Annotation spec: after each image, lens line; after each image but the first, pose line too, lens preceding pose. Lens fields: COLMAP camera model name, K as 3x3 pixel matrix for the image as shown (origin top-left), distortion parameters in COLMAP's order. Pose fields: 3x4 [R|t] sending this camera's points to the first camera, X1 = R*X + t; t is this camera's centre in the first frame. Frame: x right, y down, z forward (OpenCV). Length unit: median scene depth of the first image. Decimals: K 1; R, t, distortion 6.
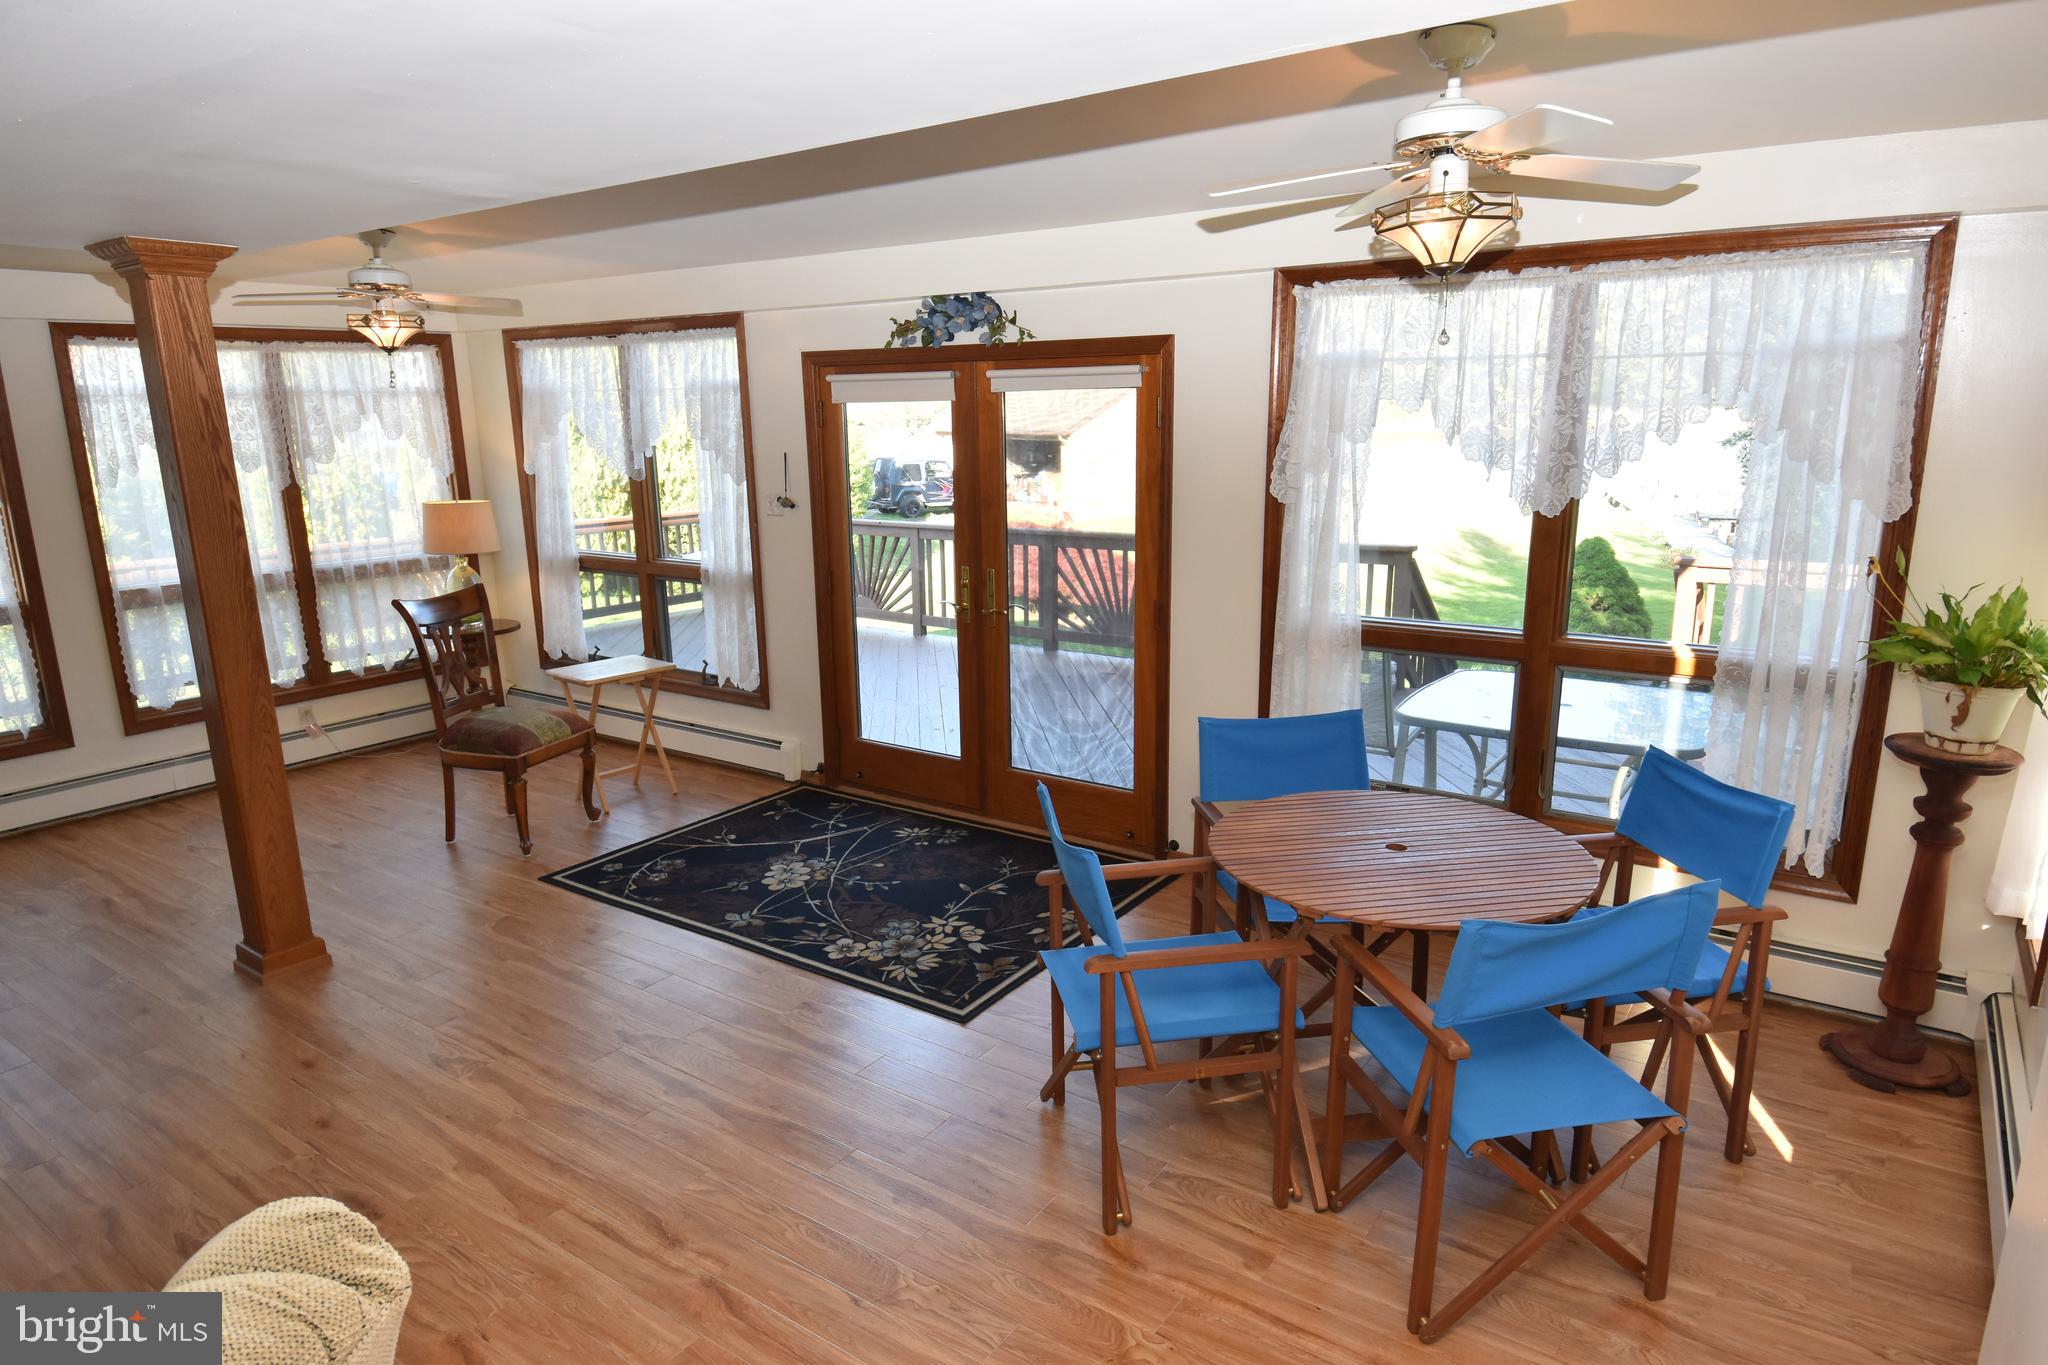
lens RADIAL K [[1222.2, 0, 1024.0], [0, 1222.2, 682.5], [0, 0, 1]] dist [0.003158, 0.000250]
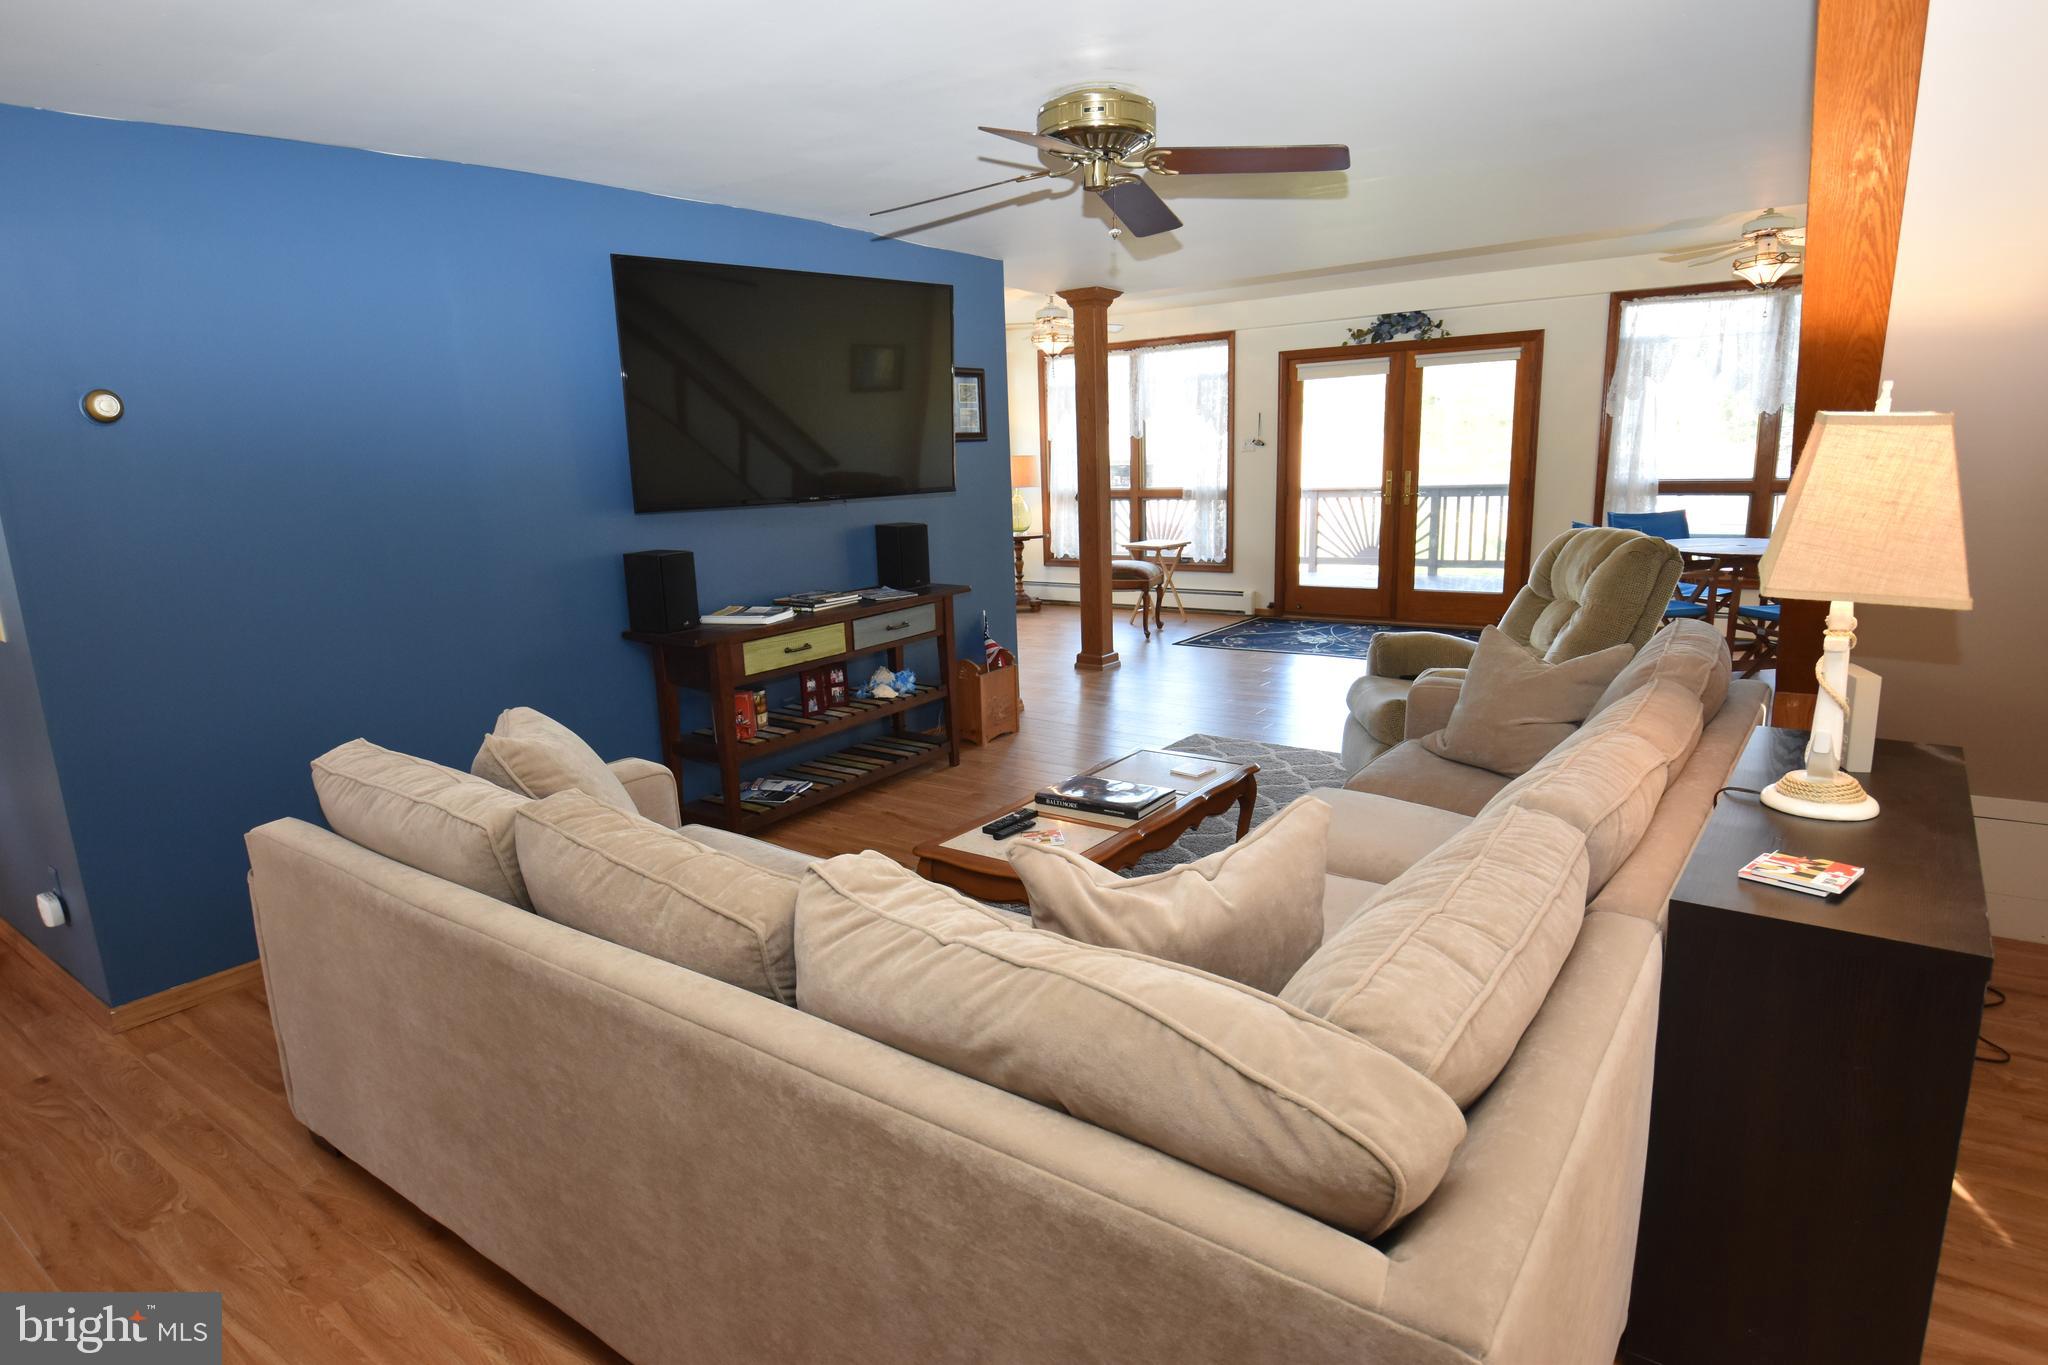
lens RADIAL K [[1133.4, 0, 1017.4], [0, 1133.4, 693.1], [0, 0, 1]] dist [0.039483, -0.057156]
pose [[0.999343, -0.008801, -0.035167, -0.536684], [0.008226, 0.999831, -0.016456, 0.249173], [0.035306, 0.016156, 0.999246, -0.644541]]
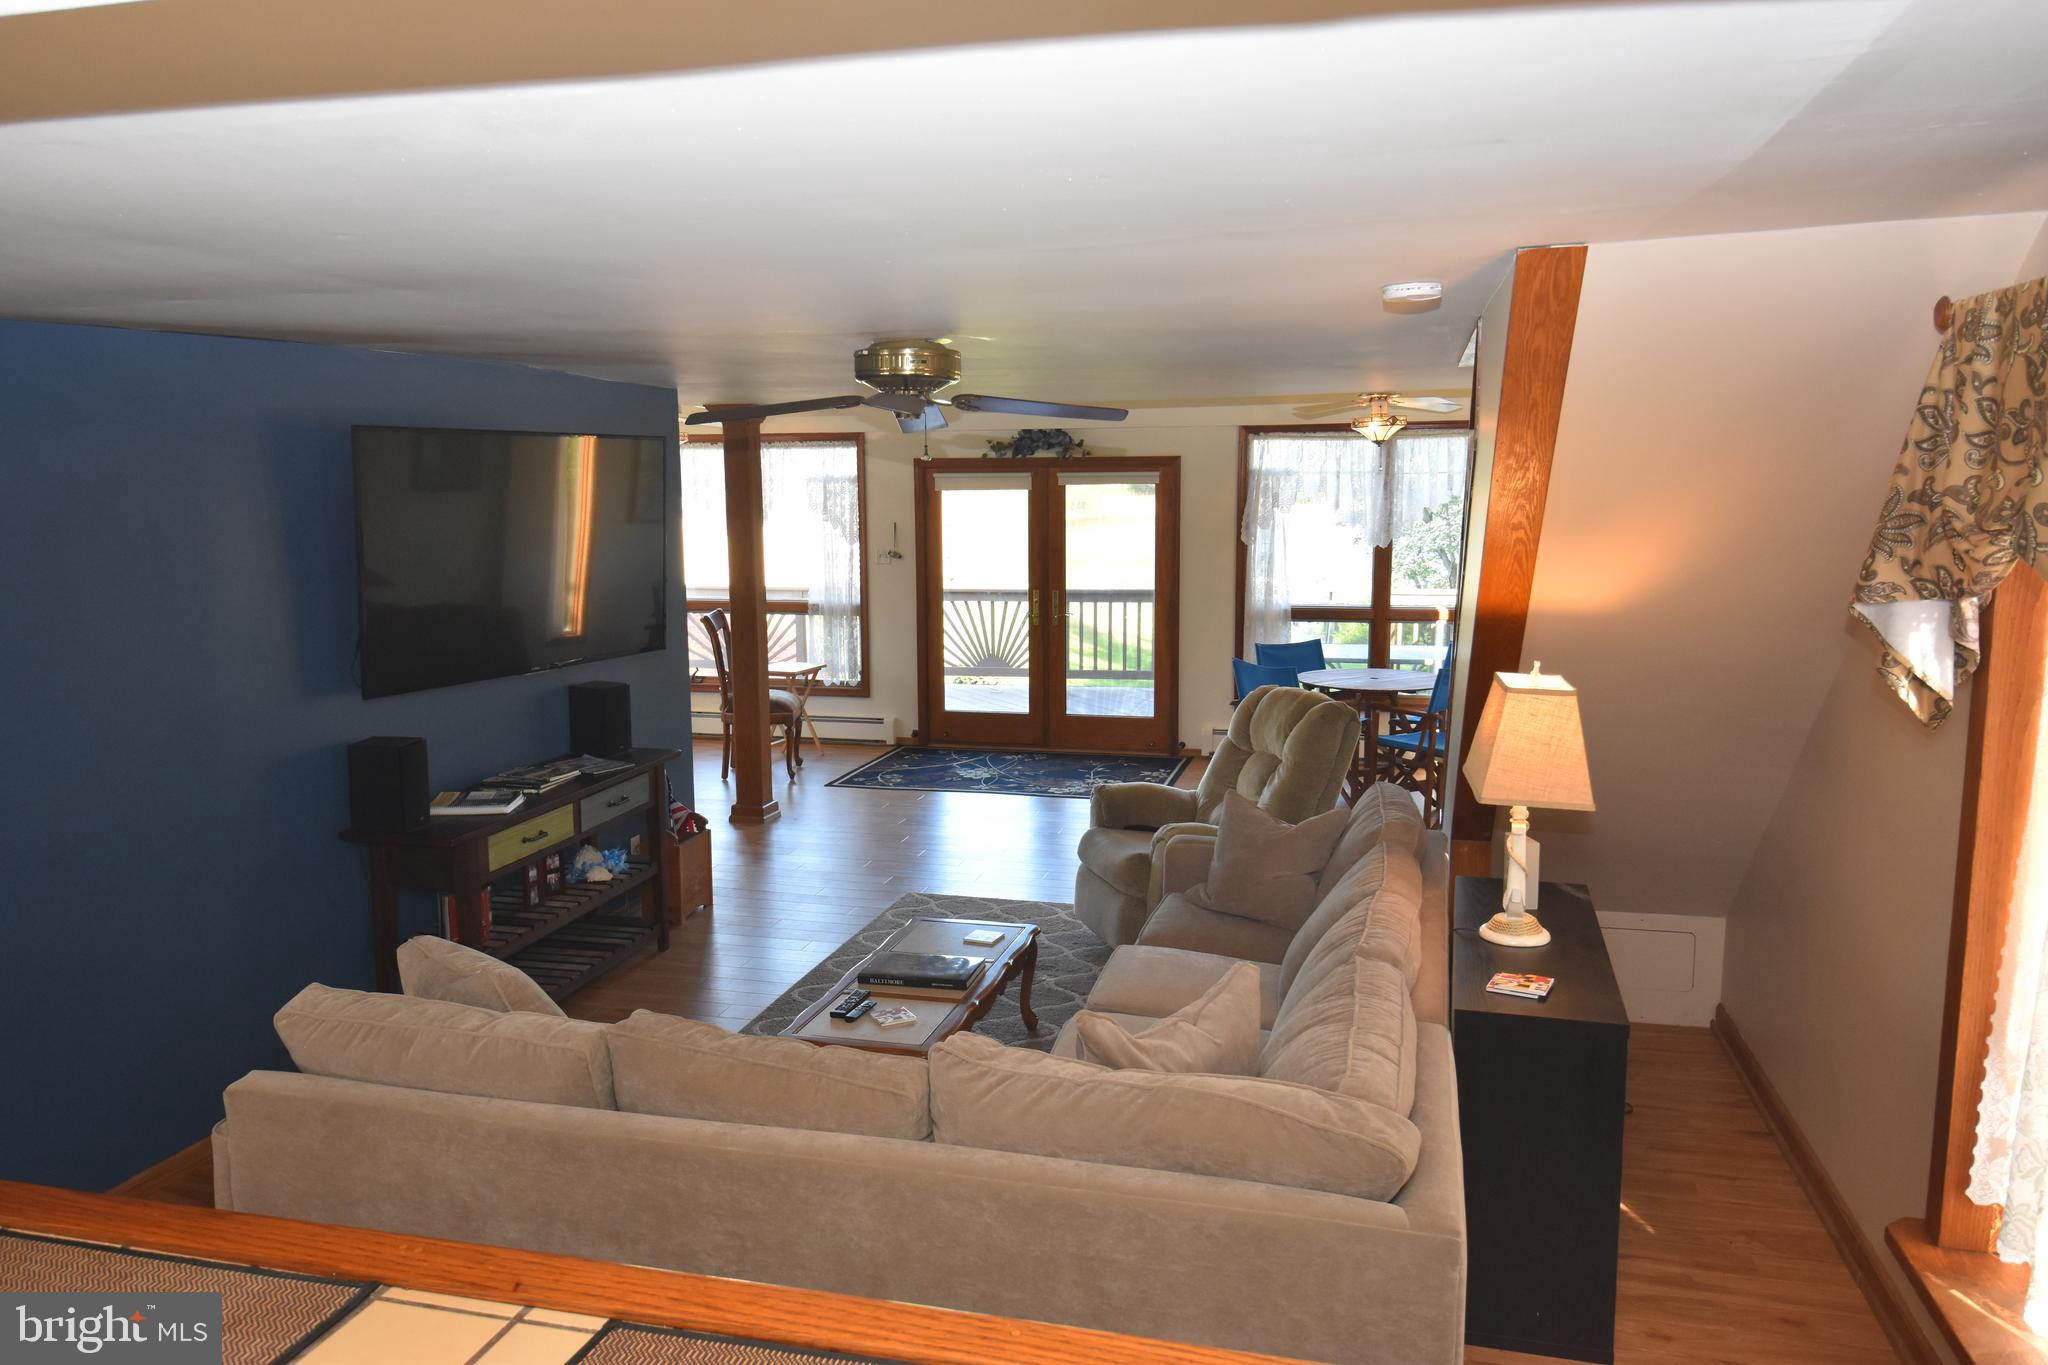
lens RADIAL K [[1477.9, 0, 1024.0], [0, 1477.9, 682.5], [0, 0, 1]] dist [0.049086, -0.002440]
pose [[0.944678, -0.032432, 0.326392, -0.733922], [0.065241, 0.993795, -0.090079, 0.210778], [-0.321445, 0.106390, 0.940933, -0.865365]]
